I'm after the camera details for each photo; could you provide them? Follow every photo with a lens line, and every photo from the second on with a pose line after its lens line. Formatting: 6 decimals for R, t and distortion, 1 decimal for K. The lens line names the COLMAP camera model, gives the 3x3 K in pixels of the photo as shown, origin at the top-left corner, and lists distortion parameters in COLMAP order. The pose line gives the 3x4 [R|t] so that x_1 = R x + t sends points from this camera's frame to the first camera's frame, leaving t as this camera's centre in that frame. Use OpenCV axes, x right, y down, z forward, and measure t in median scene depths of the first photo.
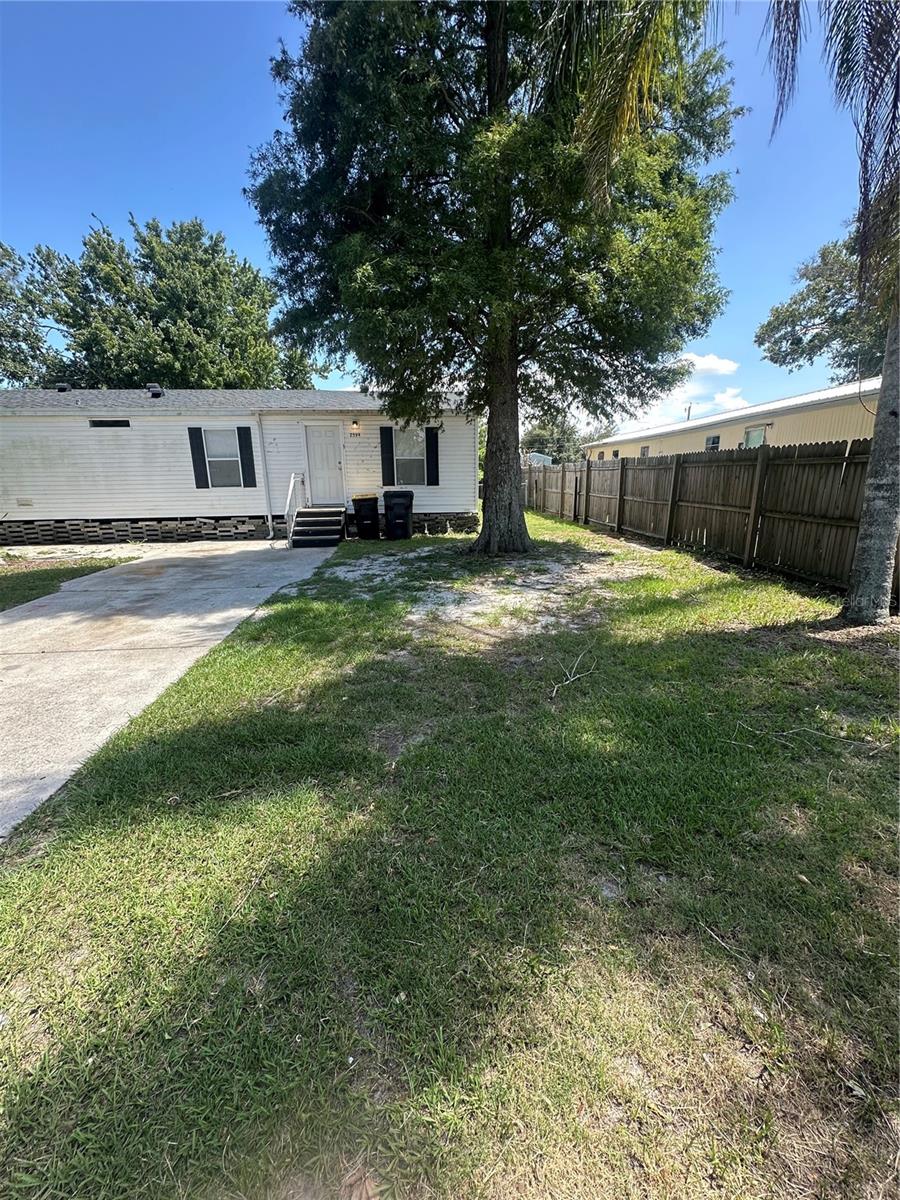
lens RADIAL K [[481.3, 0, 438.4], [0, 481.3, 601.5], [0, 0, 1]] dist [-0.003189, 0.000888]
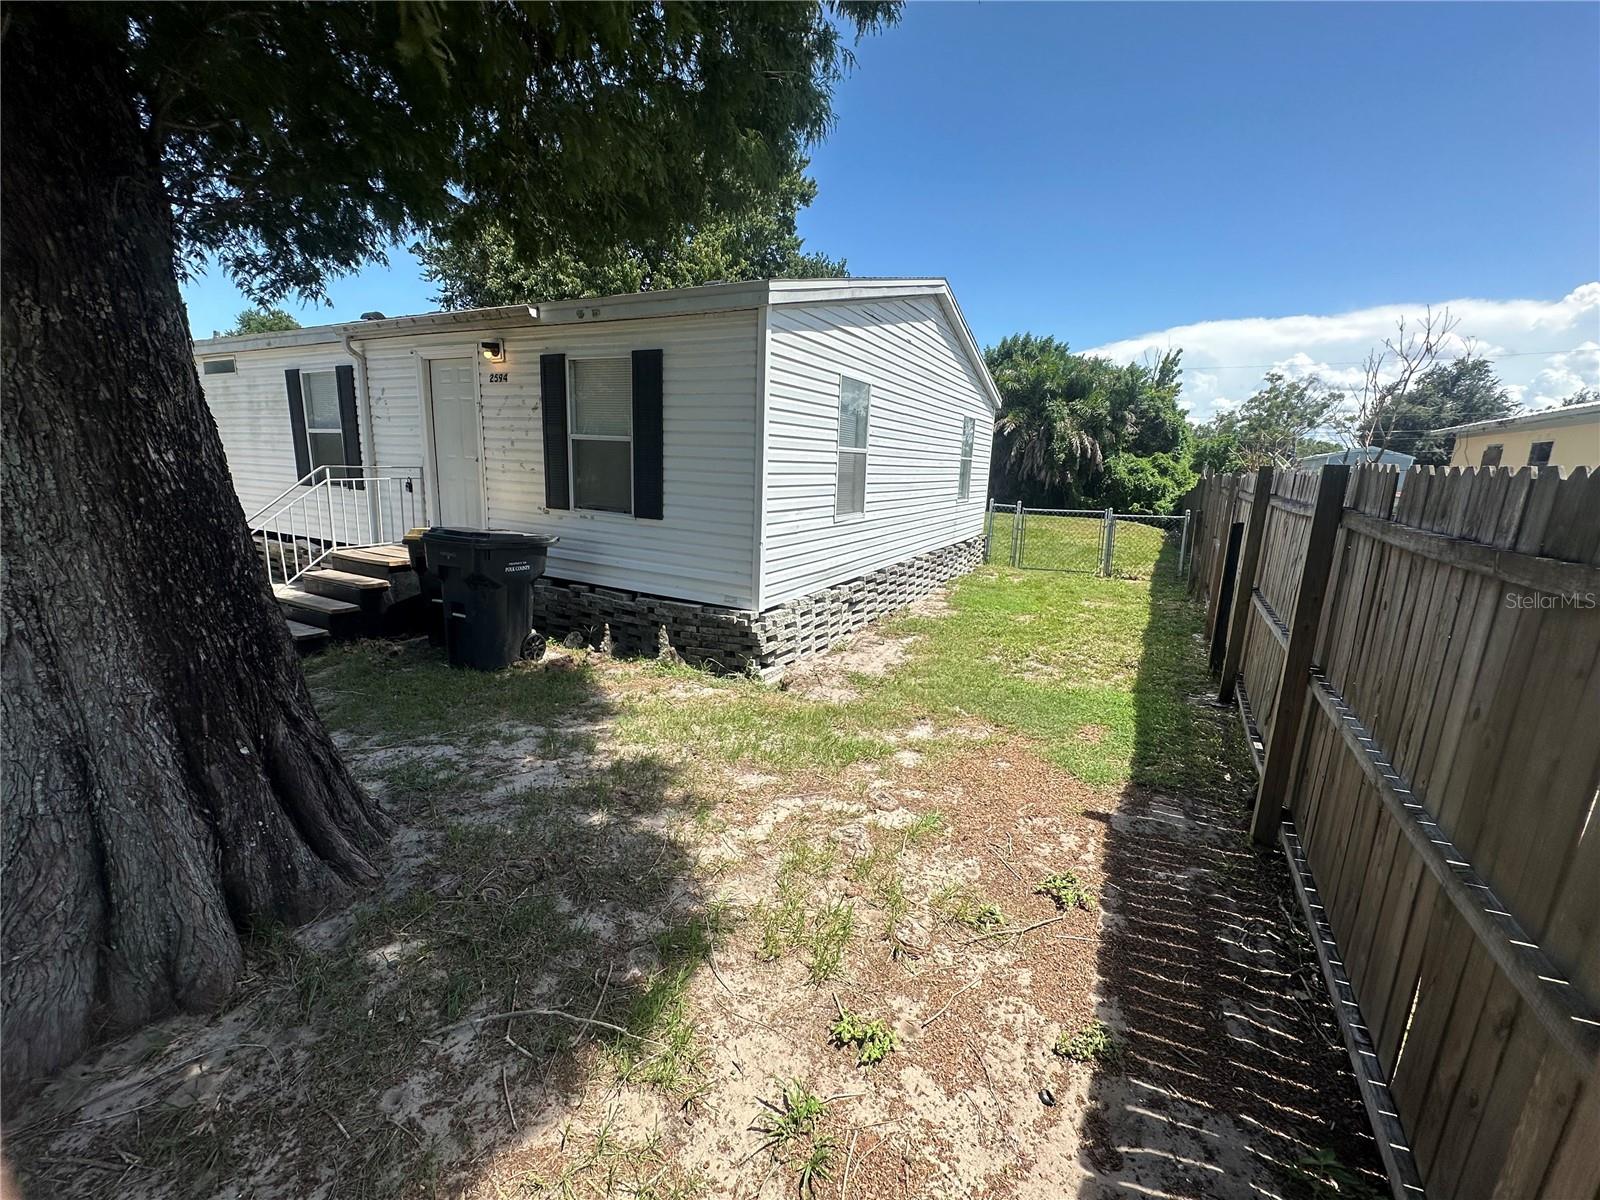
lens RADIAL K [[641.8, 0, 798.1], [0, 641.8, 599.2], [0, 0, 1]] dist [-0.003189, 0.000888]
pose [[0.847812, 0.156500, -0.506679, 0.295319], [-0.180856, 0.983509, 0.001159, -0.183773], [0.498504, 0.090653, 0.862134, 0.592941]]
